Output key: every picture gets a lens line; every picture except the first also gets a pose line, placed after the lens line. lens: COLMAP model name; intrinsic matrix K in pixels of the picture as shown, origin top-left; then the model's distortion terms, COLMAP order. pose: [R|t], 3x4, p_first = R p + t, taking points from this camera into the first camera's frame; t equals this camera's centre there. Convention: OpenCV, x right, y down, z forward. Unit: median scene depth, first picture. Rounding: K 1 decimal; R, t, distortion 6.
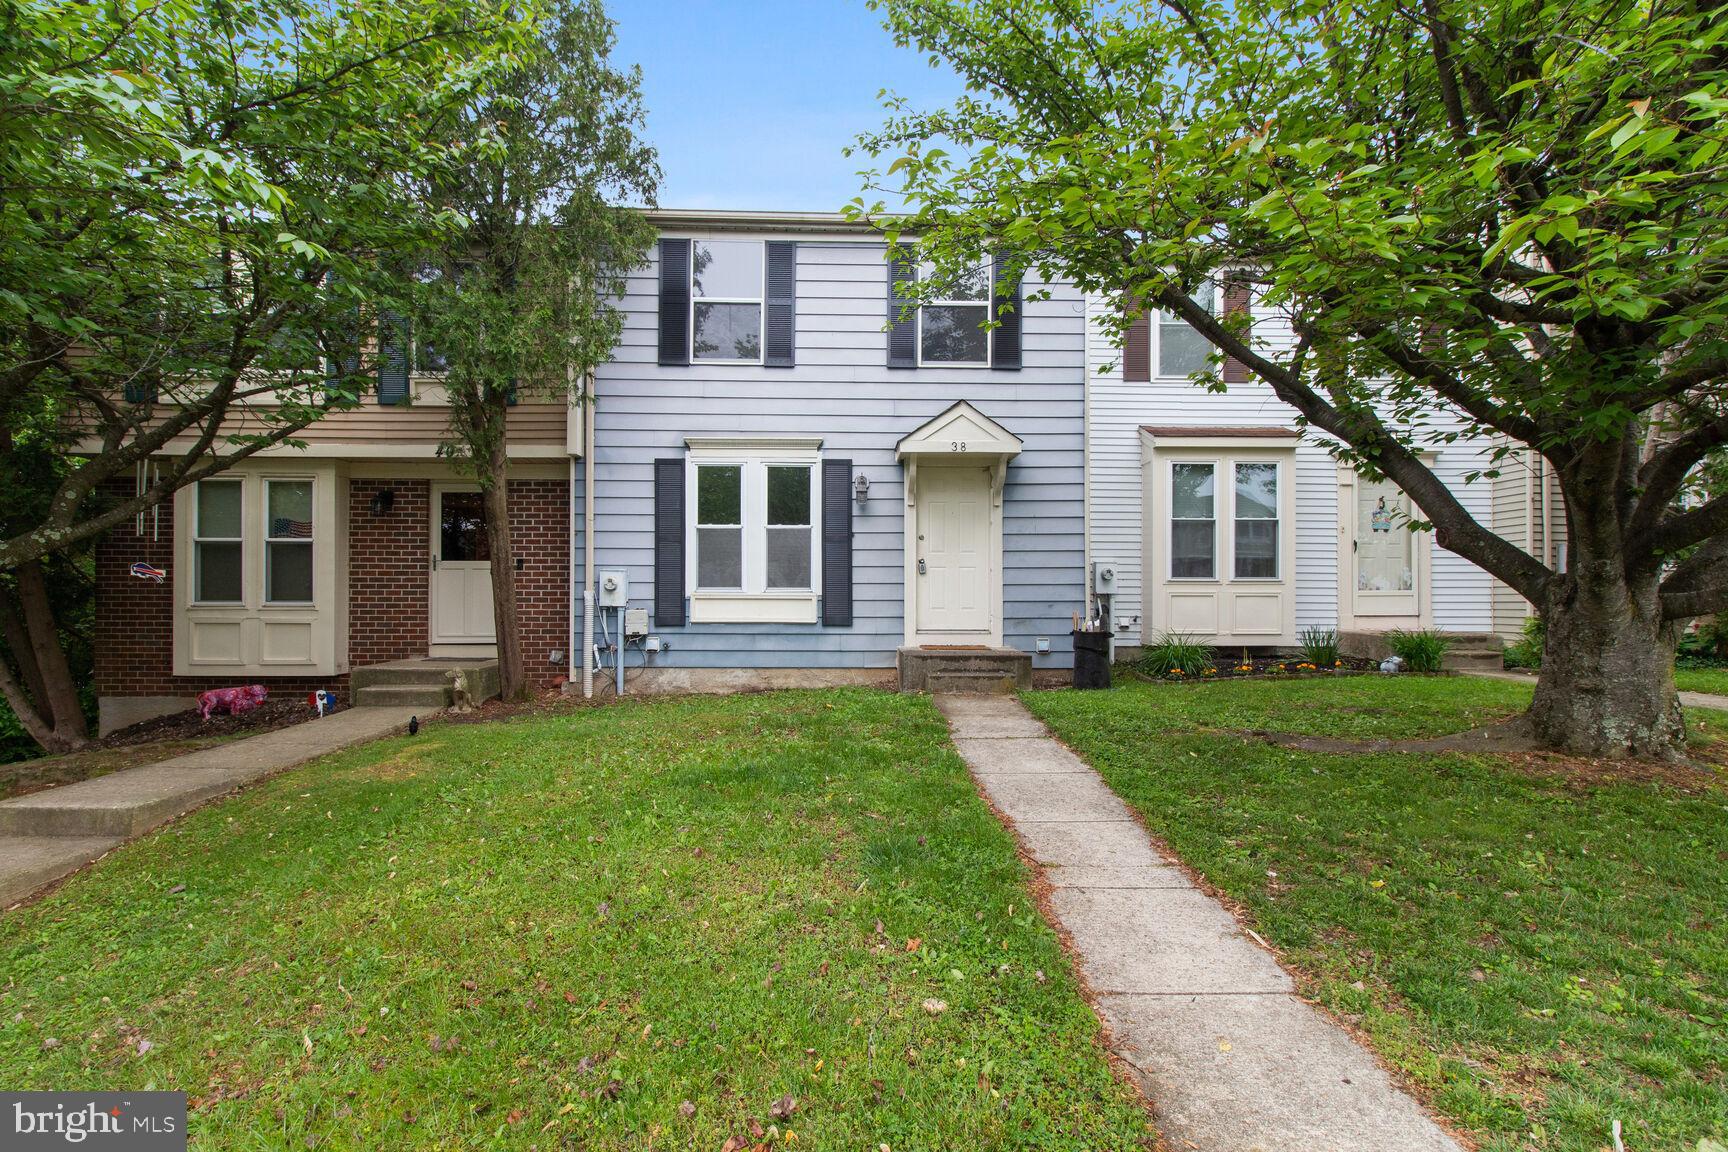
lens RADIAL K [[819.8, 0, 876.5], [0, 819.8, 542.5], [0, 0, 1]] dist [0.000274, 0.000541]
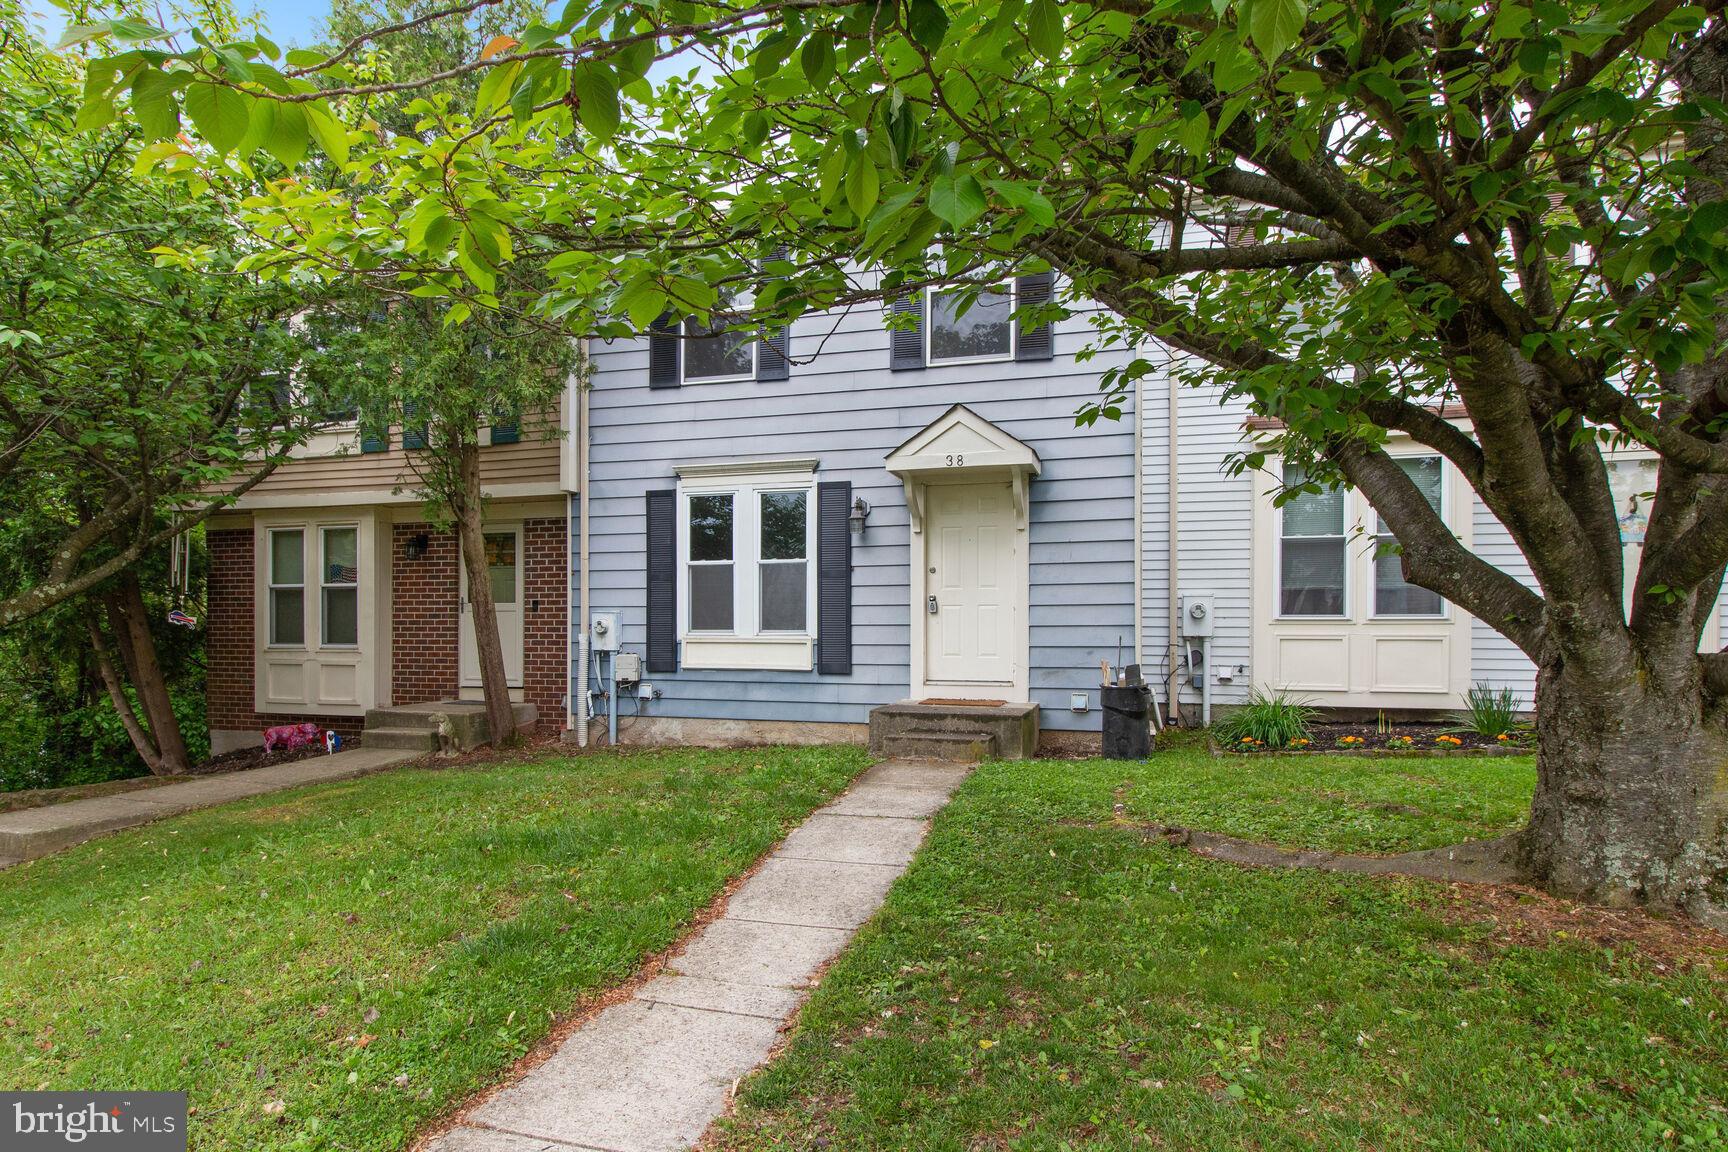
lens RADIAL K [[952.6, 0, 864.0], [0, 952.6, 576.0], [0, 0, 1]] dist [0.002200, -0.000507]
pose [[0.950906, -0.018537, -0.308923, 0.293975], [0.021636, 0.999744, 0.006607, -0.008103], [0.308722, -0.012967, 0.951064, 0.052241]]
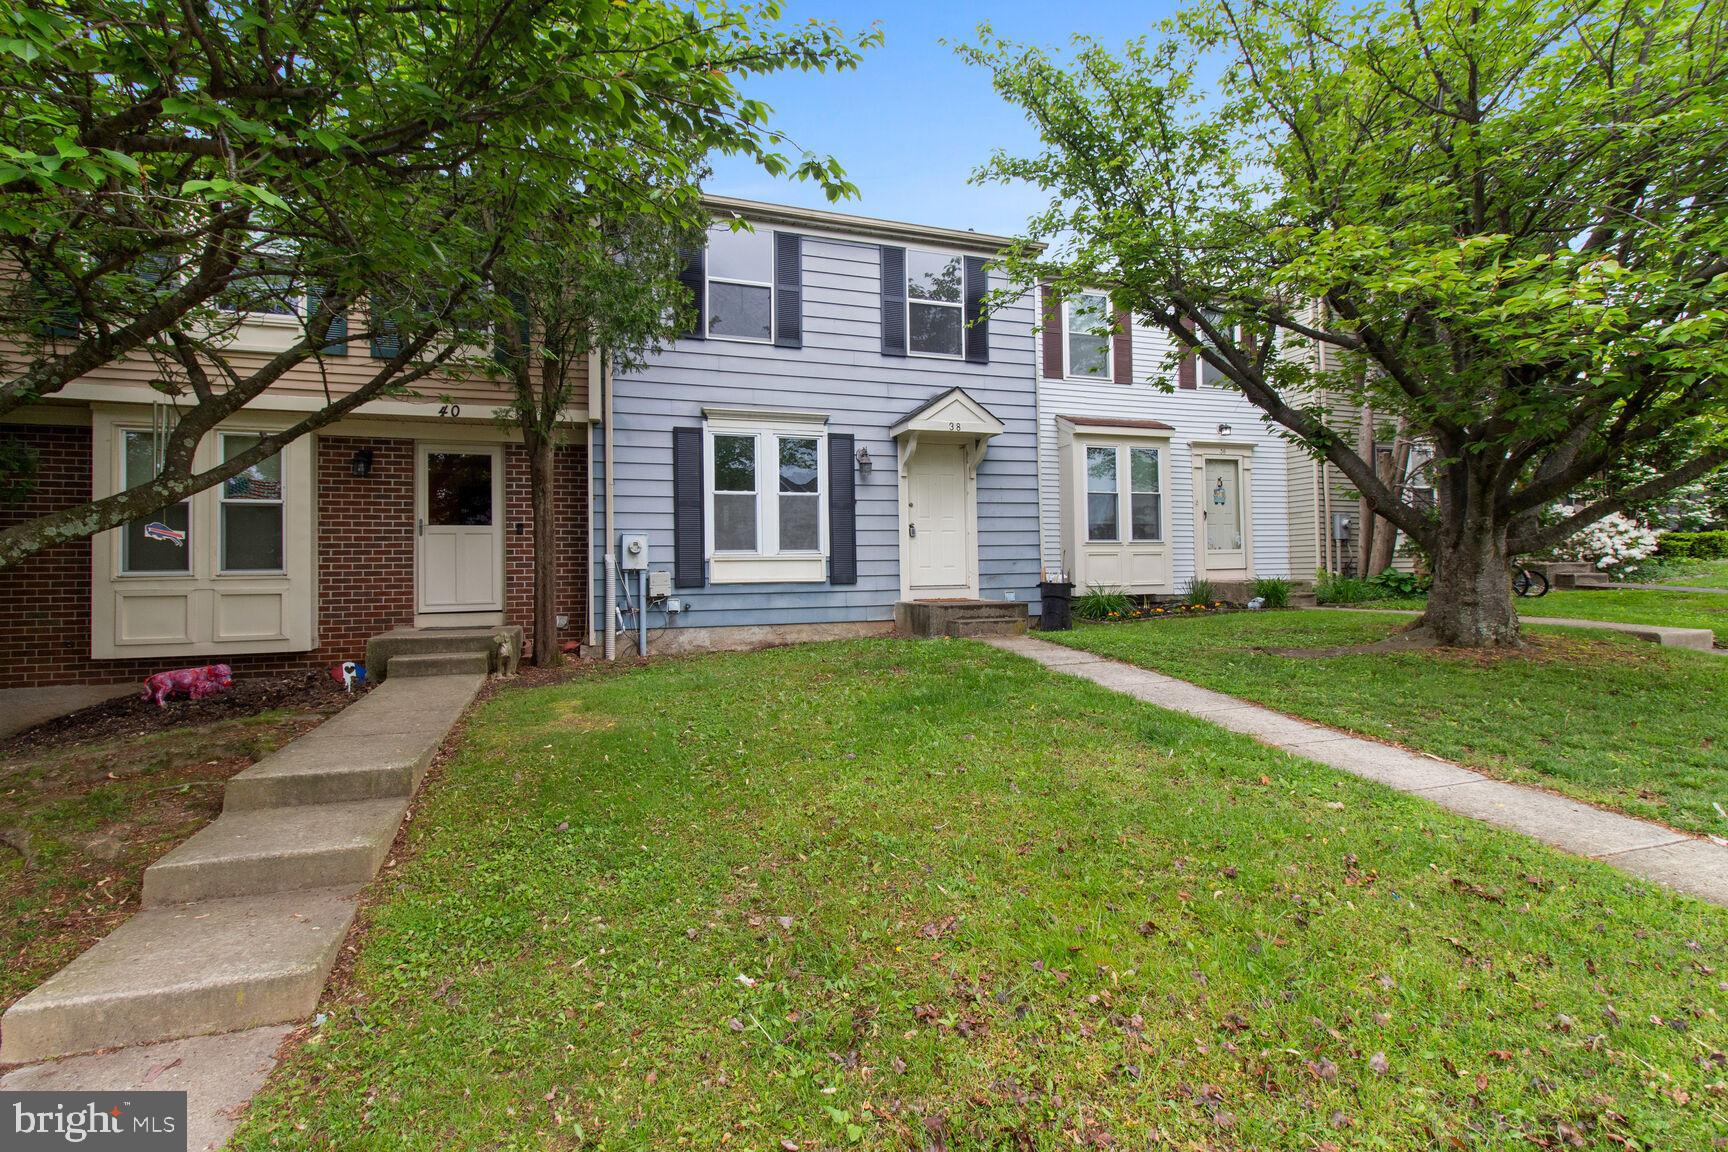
lens RADIAL K [[790.1, 0, 884.6], [0, 790.1, 495.7], [0, 0, 1]] dist [-0.001416, -0.000204]
pose [[0.951819, 0.012249, 0.306414, -0.322038], [-0.003279, 0.999551, -0.029770, 0.014203], [-0.306641, 0.027331, 0.951433, -0.033649]]
